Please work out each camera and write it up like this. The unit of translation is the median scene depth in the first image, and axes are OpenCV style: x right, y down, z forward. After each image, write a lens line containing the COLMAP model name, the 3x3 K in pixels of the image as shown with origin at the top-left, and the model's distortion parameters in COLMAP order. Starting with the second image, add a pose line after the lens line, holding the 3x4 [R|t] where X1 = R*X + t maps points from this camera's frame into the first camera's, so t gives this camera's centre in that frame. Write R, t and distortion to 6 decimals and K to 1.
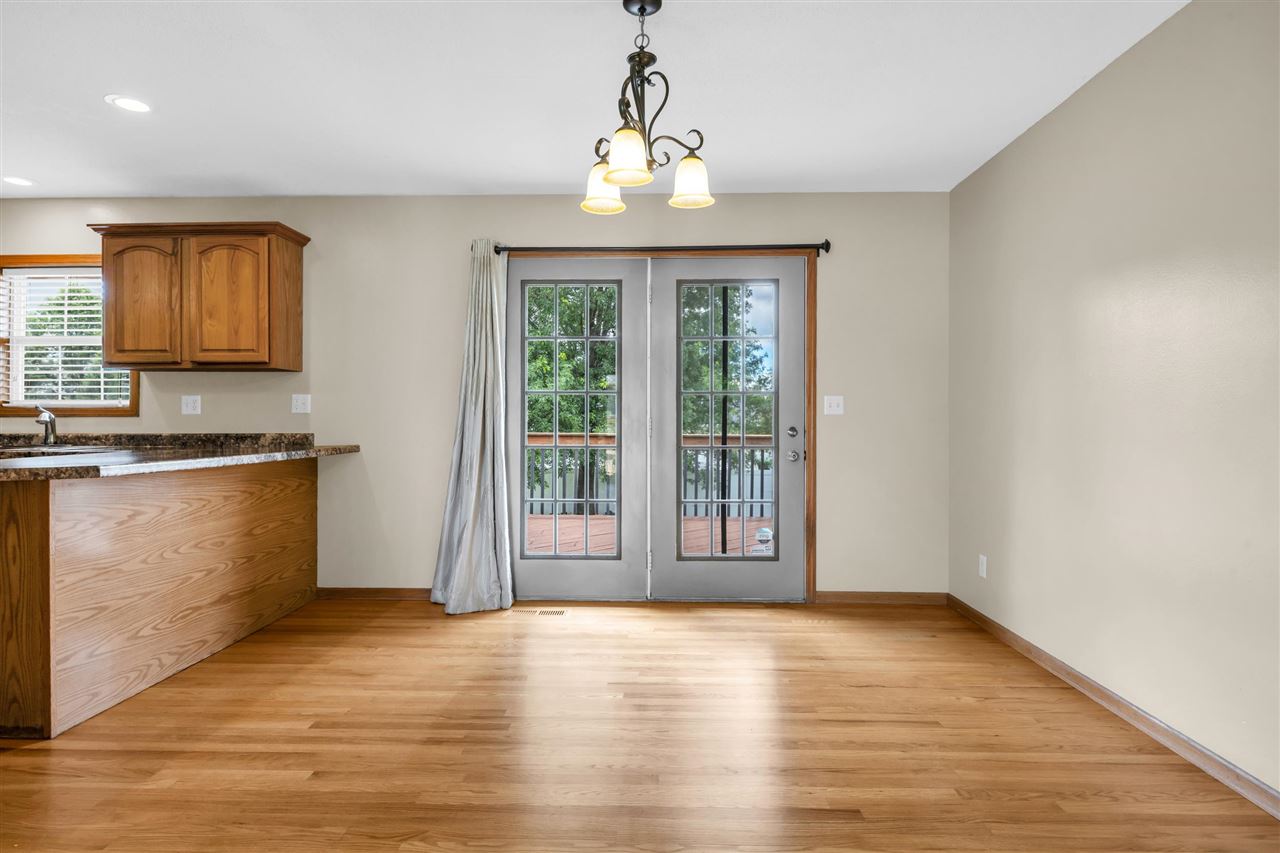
lens RADIAL K [[684.1, 0, 638.7], [0, 684.1, 426.4], [0, 0, 1]] dist [0.001957, -0.000315]
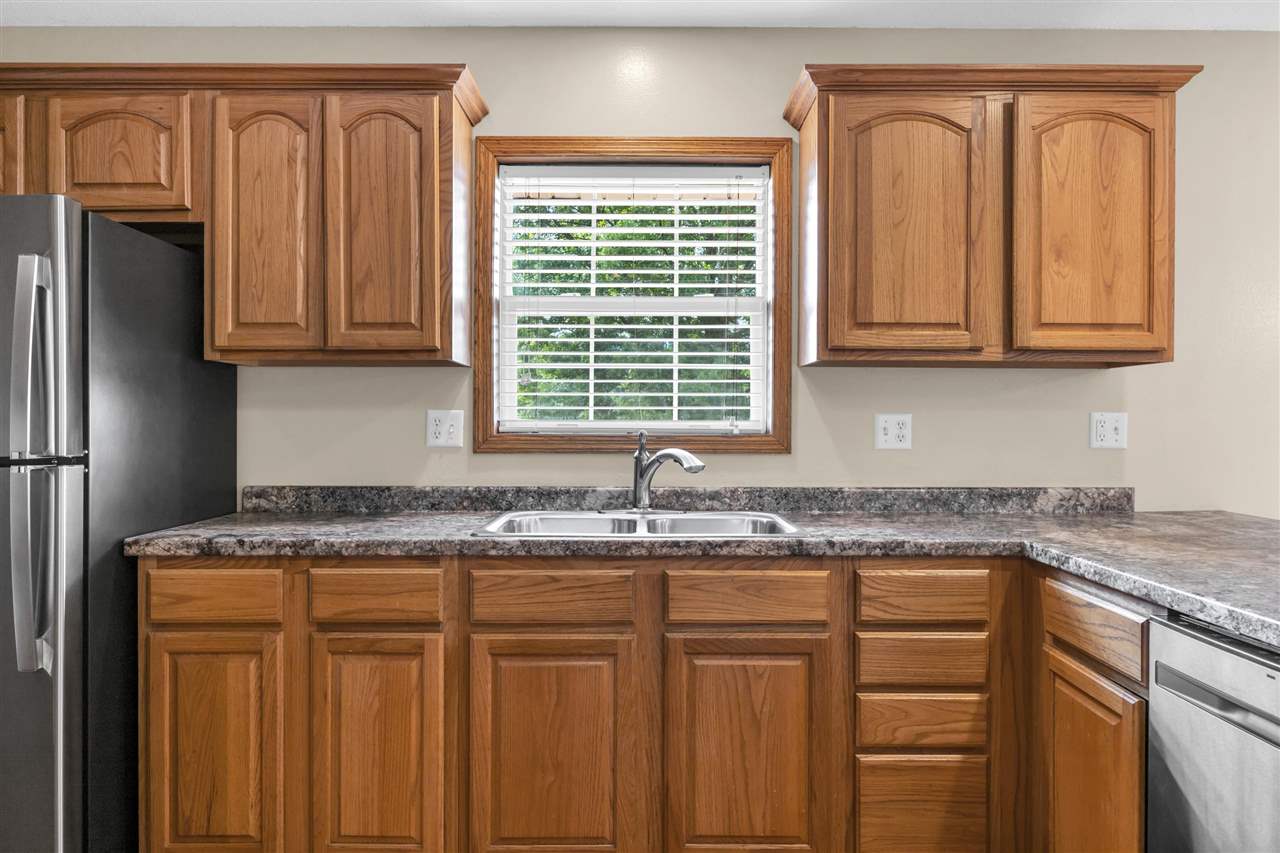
lens RADIAL K [[833.9, 0, 642.9], [0, 833.9, 425.9], [0, 0, 1]] dist [-0.005670, -0.000706]
pose [[0.999318, 0.004050, 0.036710, -0.872088], [-0.003933, 0.999987, -0.003277, -0.033072], [-0.036723, 0.003130, 0.999321, 0.382366]]
